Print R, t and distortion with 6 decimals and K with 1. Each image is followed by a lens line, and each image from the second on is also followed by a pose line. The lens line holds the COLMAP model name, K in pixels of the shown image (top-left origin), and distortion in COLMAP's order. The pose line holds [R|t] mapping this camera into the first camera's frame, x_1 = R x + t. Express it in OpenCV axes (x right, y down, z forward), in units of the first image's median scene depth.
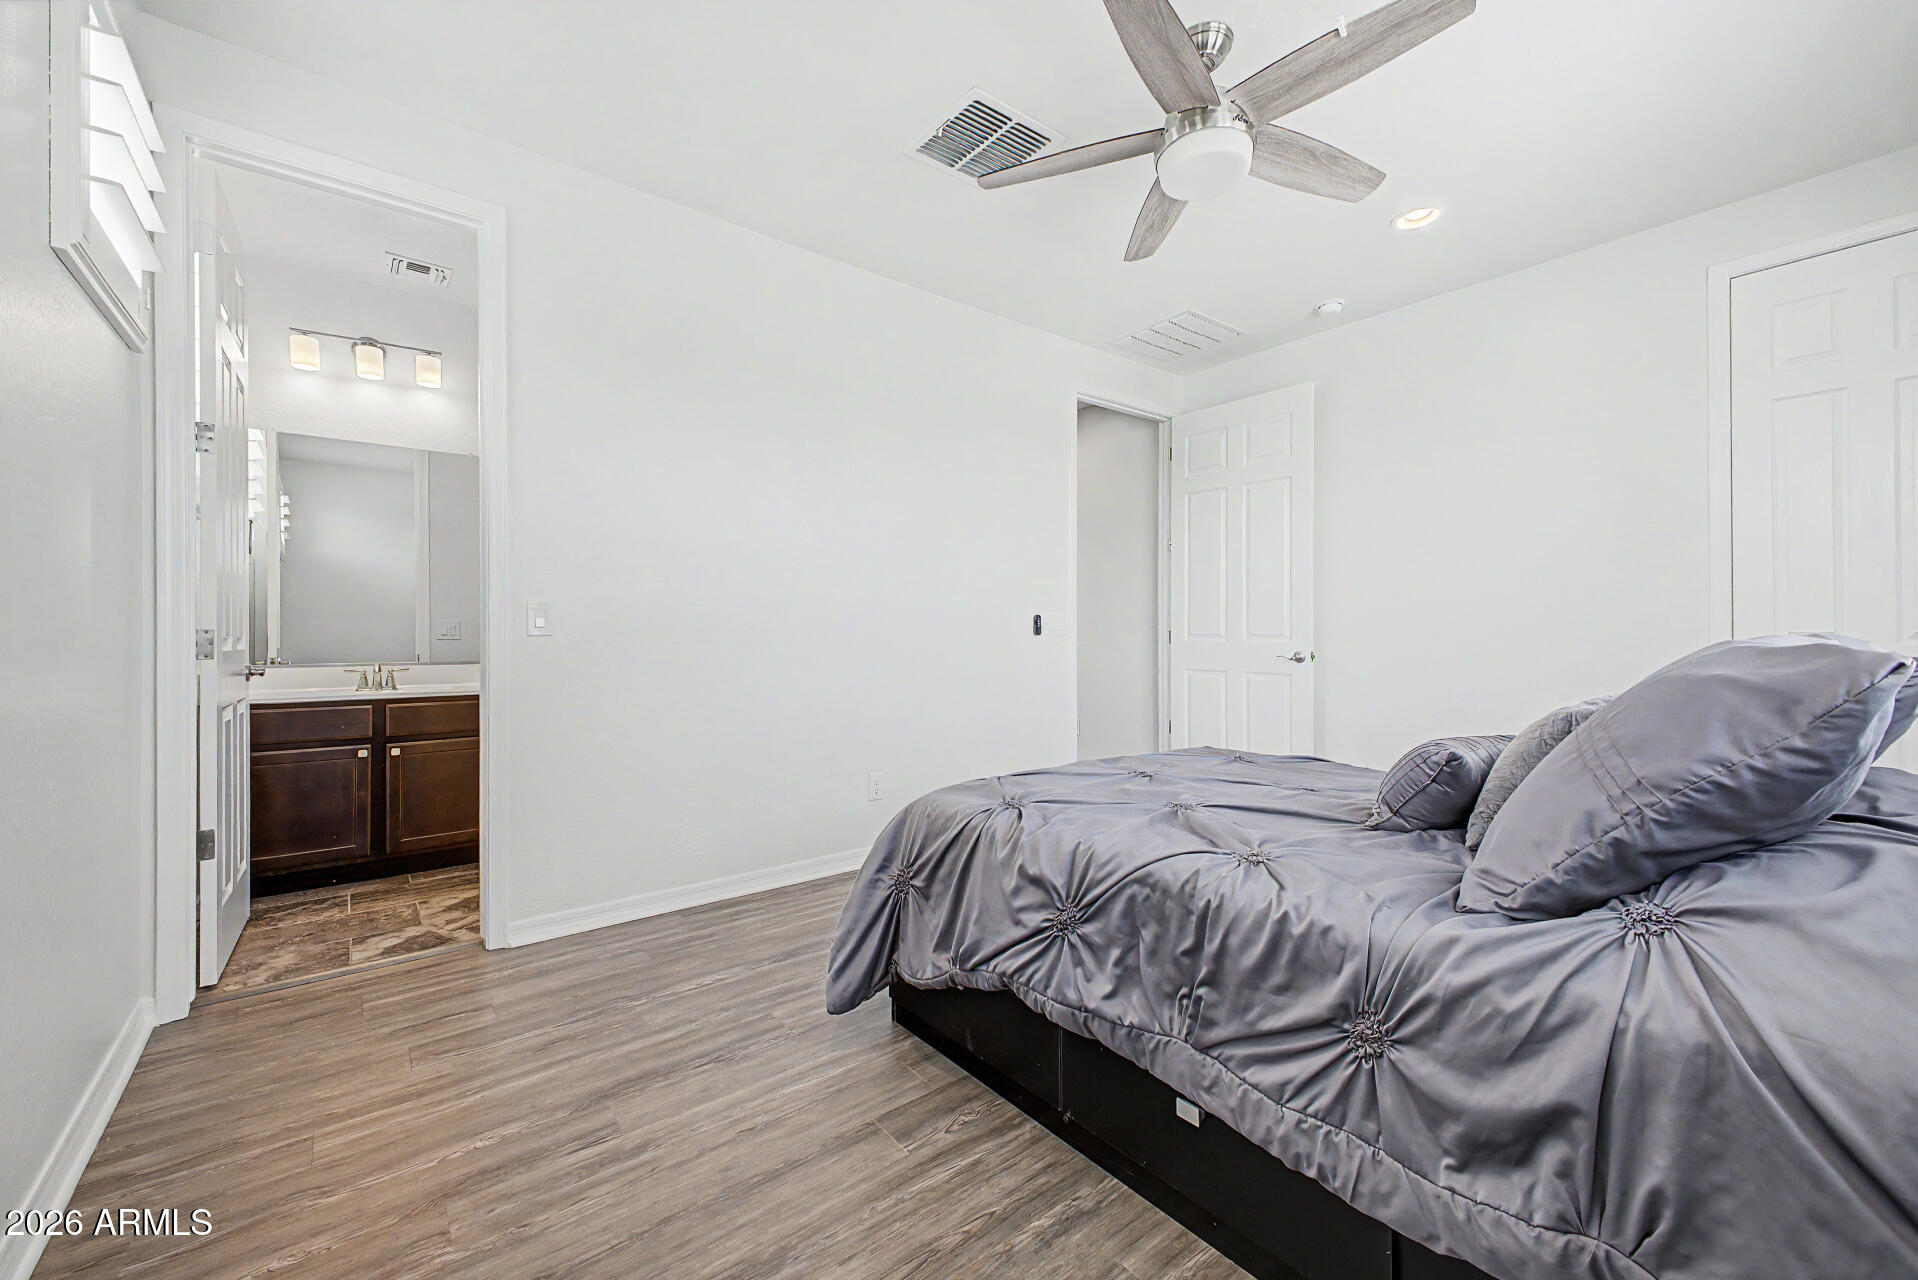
lens RADIAL K [[769.7, 0, 957.5], [0, 769.7, 634.2], [0, 0, 1]] dist [0.001885, 0.000207]
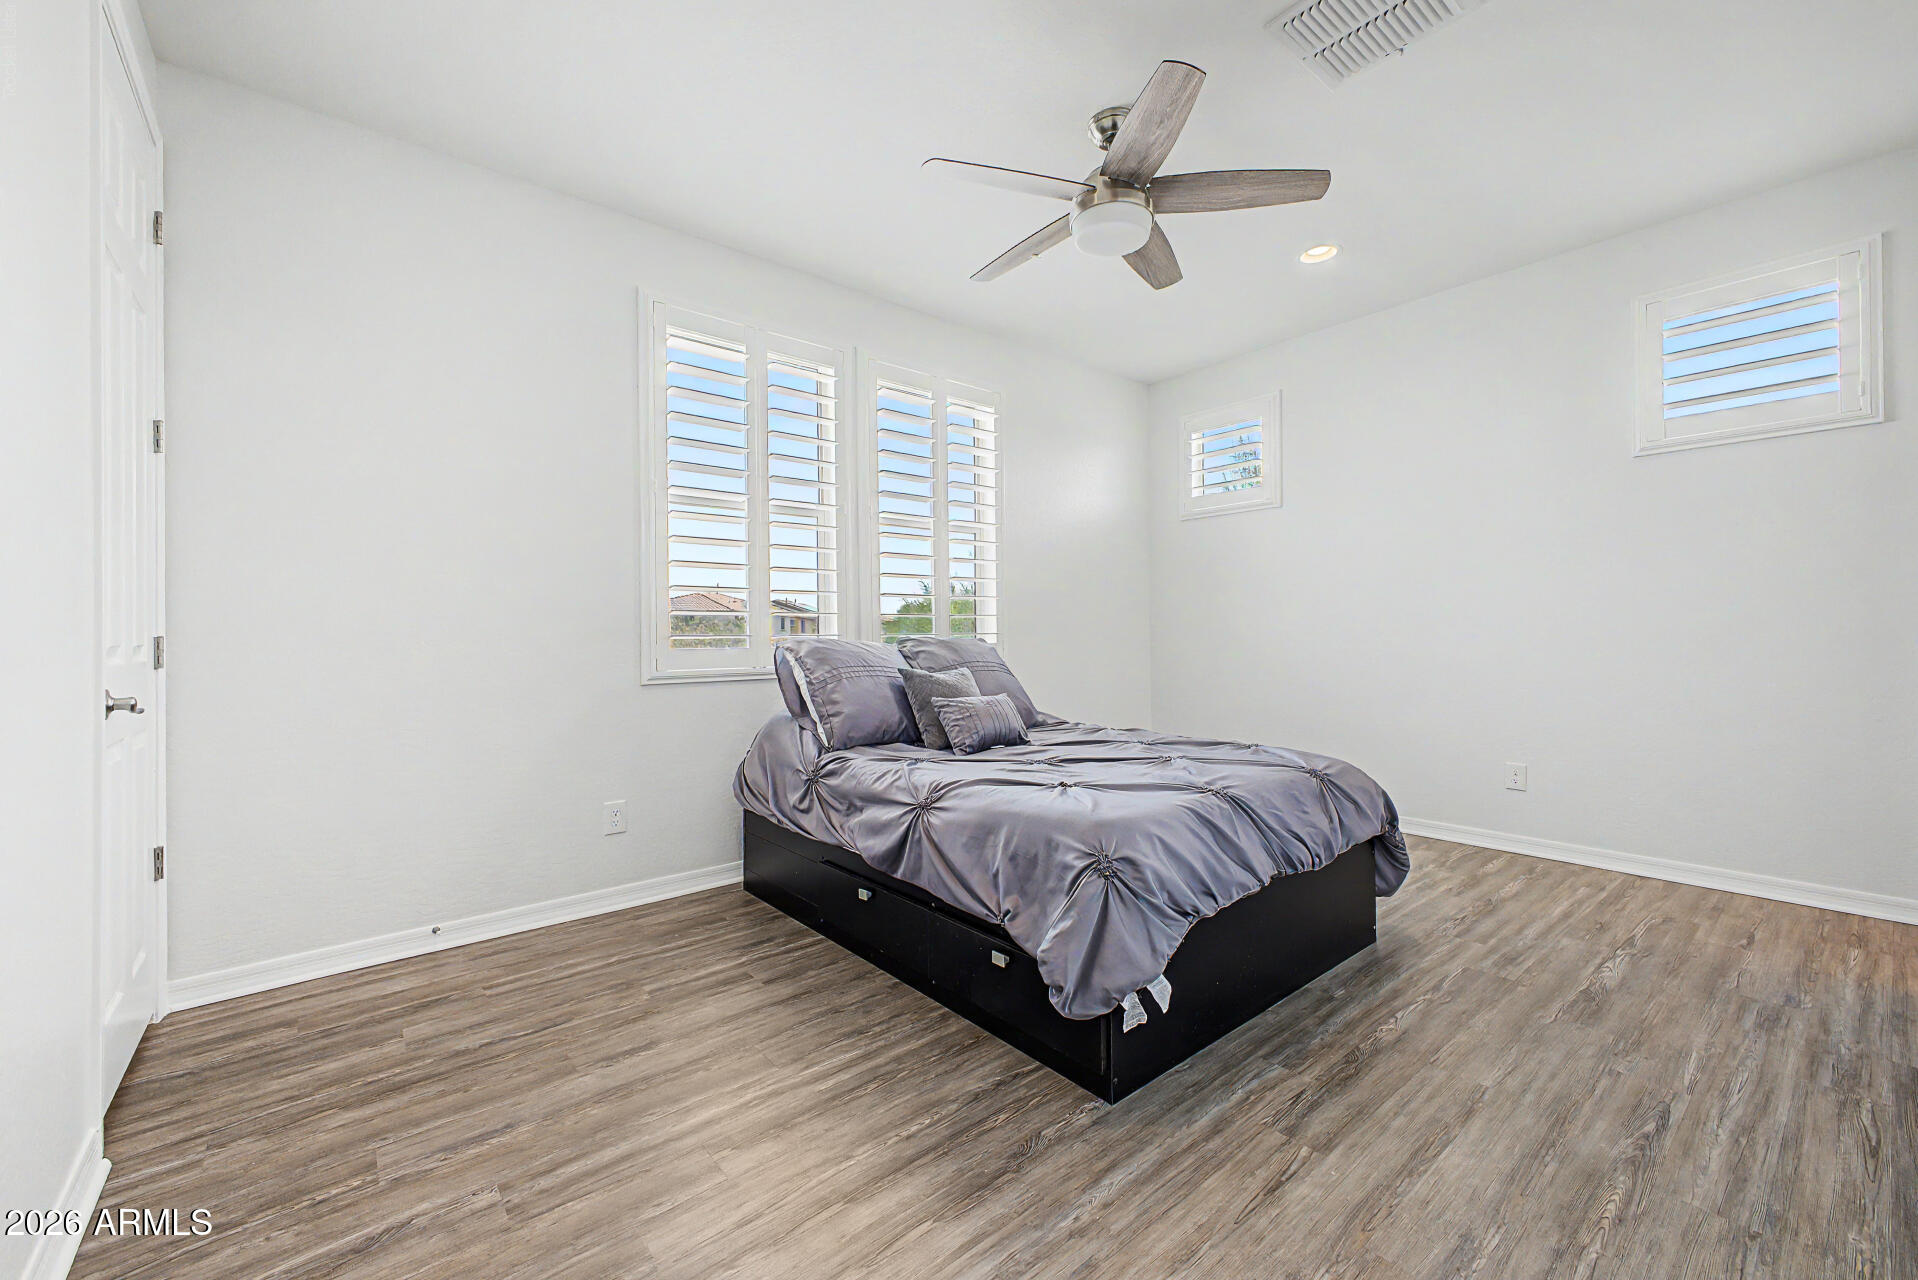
lens RADIAL K [[769.7, 0, 960.7], [0, 769.7, 637.7], [0, 0, 1]] dist [0.001885, 0.000207]
pose [[-0.999773, 0.003810, -0.020945, 0.569092], [0.003731, 0.999986, 0.003828, 0.014435], [0.020960, 0.003749, -0.999773, 2.120237]]
